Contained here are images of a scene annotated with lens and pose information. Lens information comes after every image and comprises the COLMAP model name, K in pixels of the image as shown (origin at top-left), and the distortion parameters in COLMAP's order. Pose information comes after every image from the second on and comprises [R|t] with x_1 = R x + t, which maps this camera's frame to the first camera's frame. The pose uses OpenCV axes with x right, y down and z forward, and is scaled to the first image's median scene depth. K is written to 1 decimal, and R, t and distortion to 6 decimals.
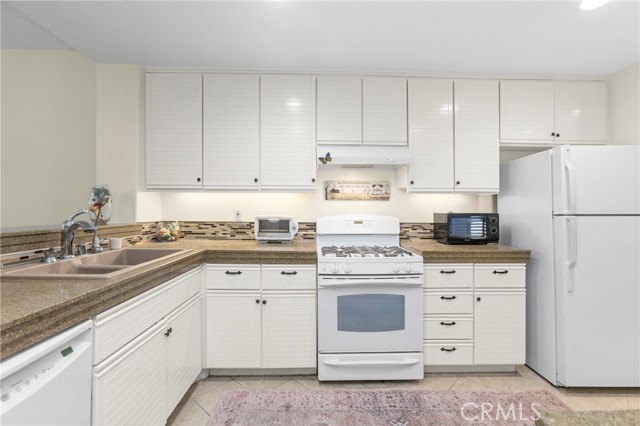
lens RADIAL K [[288.7, 0, 319.9], [0, 288.7, 210.9], [0, 0, 1]] dist [-0.000507, 0.000488]
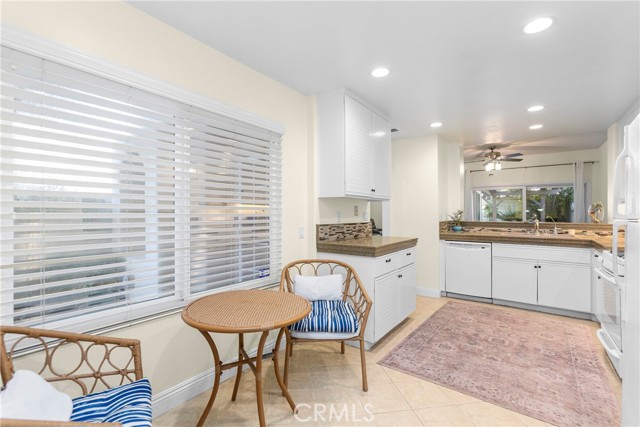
lens RADIAL K [[288.7, 0, 319.9], [0, 288.7, 211.4], [0, 0, 1]] dist [-0.000507, 0.000488]
pose [[-0.605531, -0.015106, -0.795679, 1.849264], [-0.011363, 0.999882, -0.010335, 0.008030], [0.795741, 0.002783, -0.605631, 0.767618]]
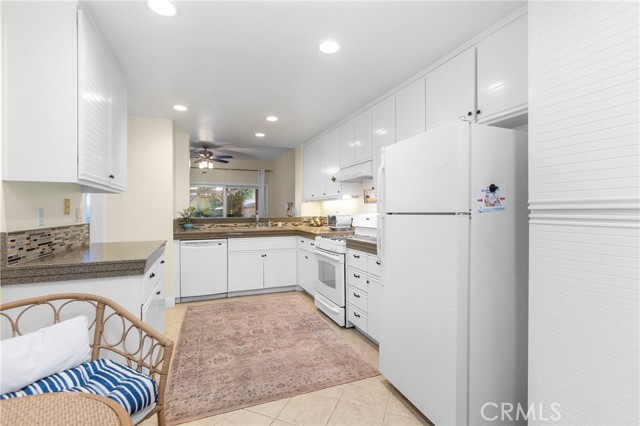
lens RADIAL K [[288.7, 0, 319.9], [0, 288.7, 210.9], [0, 0, 1]] dist [-0.000507, 0.000488]
pose [[0.355765, -0.007643, -0.934544, 1.685837], [0.003676, 0.999970, -0.006779, 0.011556], [0.934568, -0.001024, 0.355783, 0.385425]]
